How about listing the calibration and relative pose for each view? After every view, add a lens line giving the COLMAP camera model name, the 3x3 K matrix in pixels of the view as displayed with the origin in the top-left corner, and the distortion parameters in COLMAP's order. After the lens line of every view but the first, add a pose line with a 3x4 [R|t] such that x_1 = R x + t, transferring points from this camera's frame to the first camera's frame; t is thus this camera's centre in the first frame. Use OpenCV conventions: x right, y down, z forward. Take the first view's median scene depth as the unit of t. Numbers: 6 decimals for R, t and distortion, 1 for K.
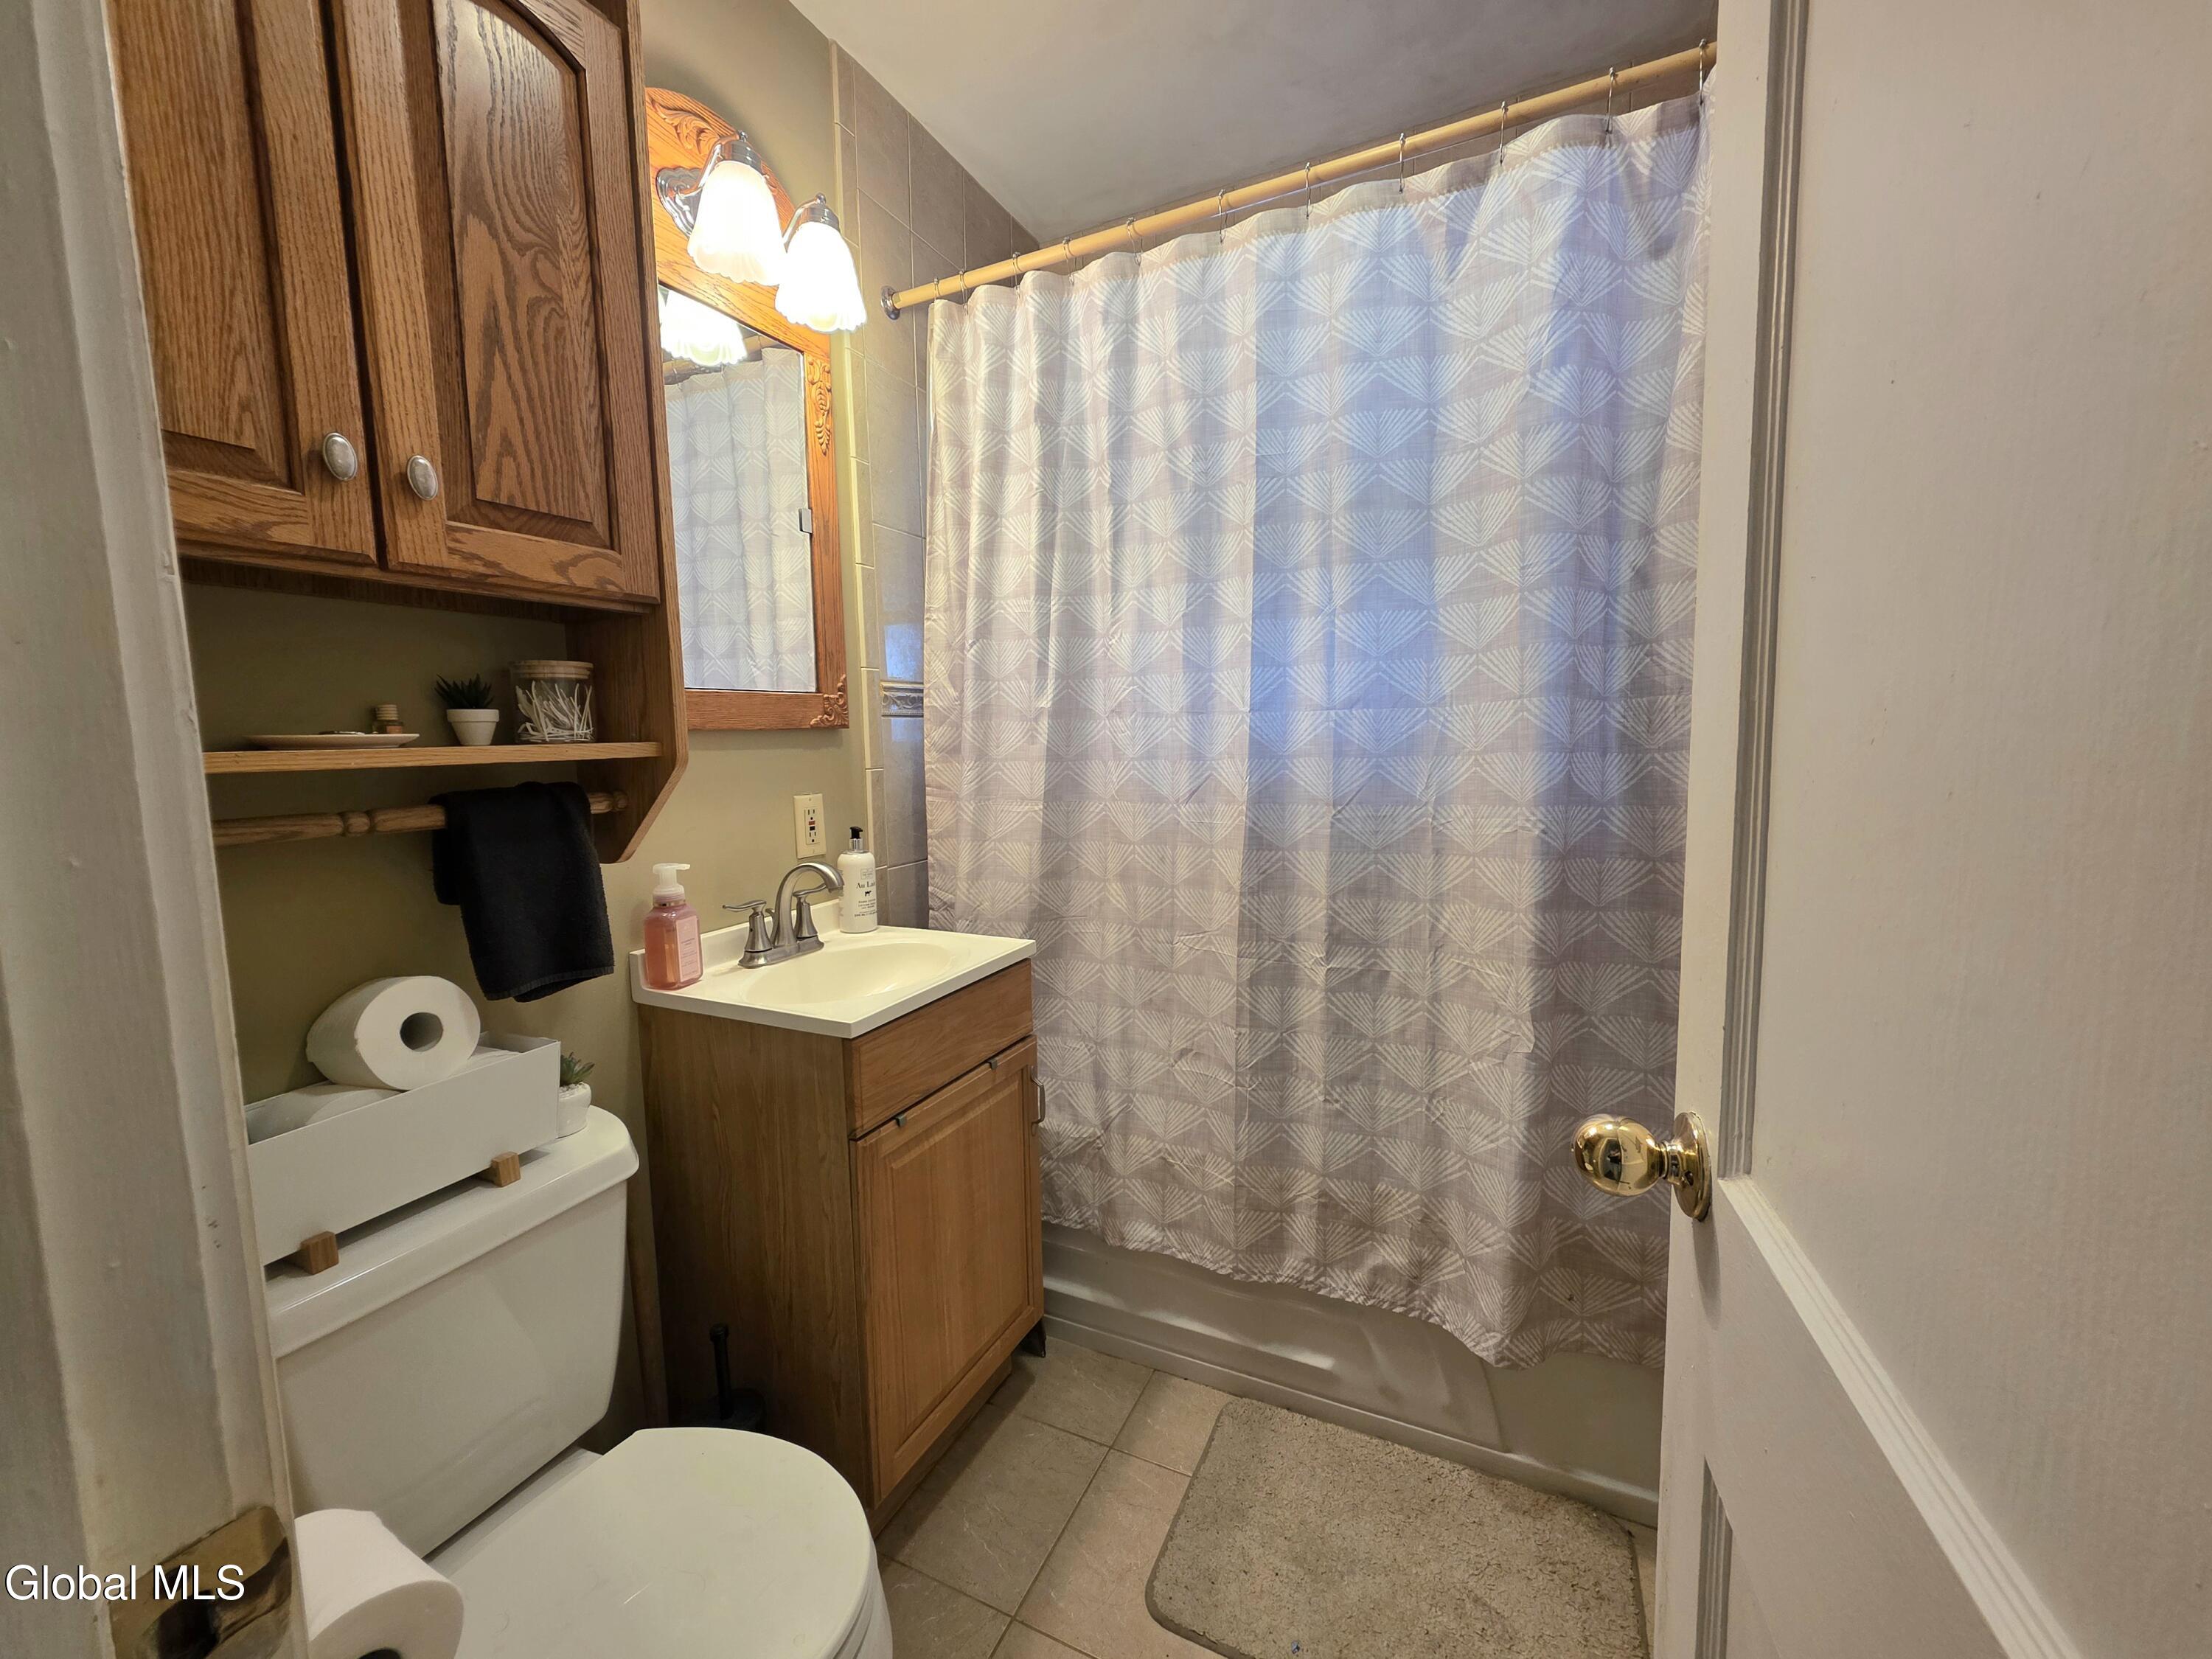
lens RADIAL K [[881.0, 0, 1108.2], [0, 881.0, 833.0], [0, 0, 1]] dist [0.001688, 0.000475]
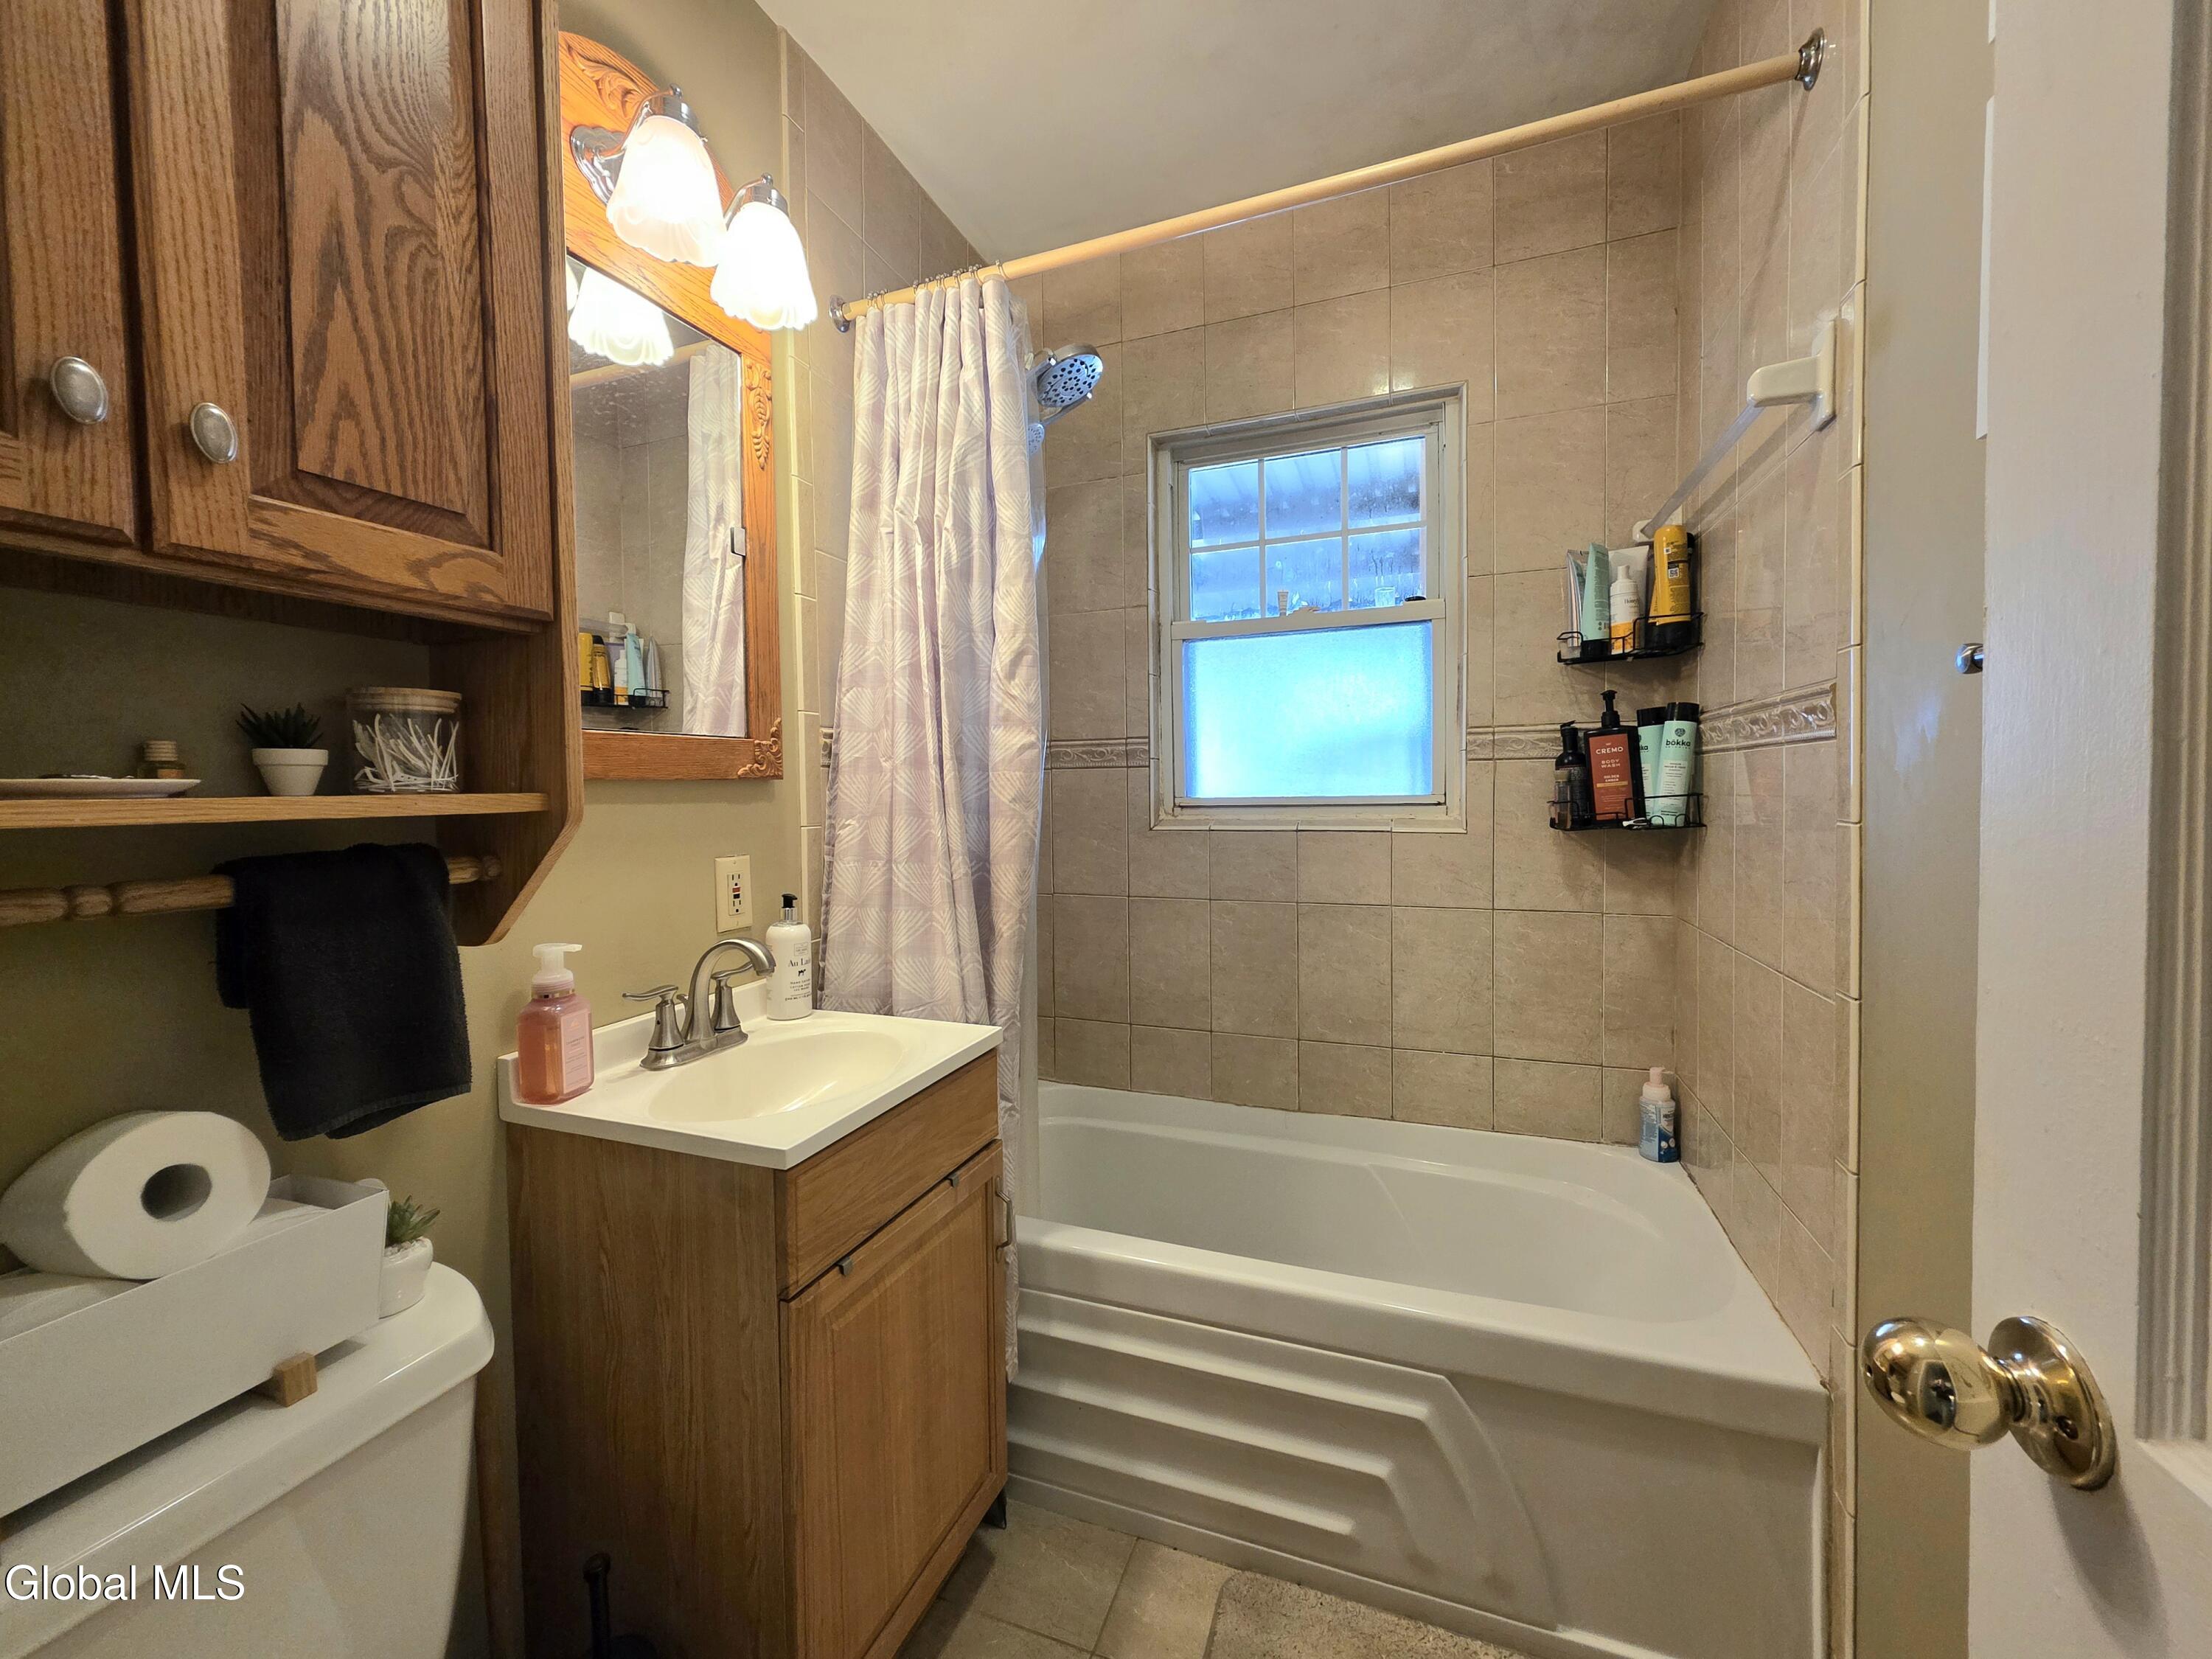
lens RADIAL K [[881.0, 0, 1101.8], [0, 881.0, 826.5], [0, 0, 1]] dist [0.001688, 0.000475]
pose [[0.997019, 0.000774, 0.077149, -0.067338], [0.004821, 0.997371, -0.072308, -0.012619], [-0.077002, 0.072465, 0.994394, 0.164698]]
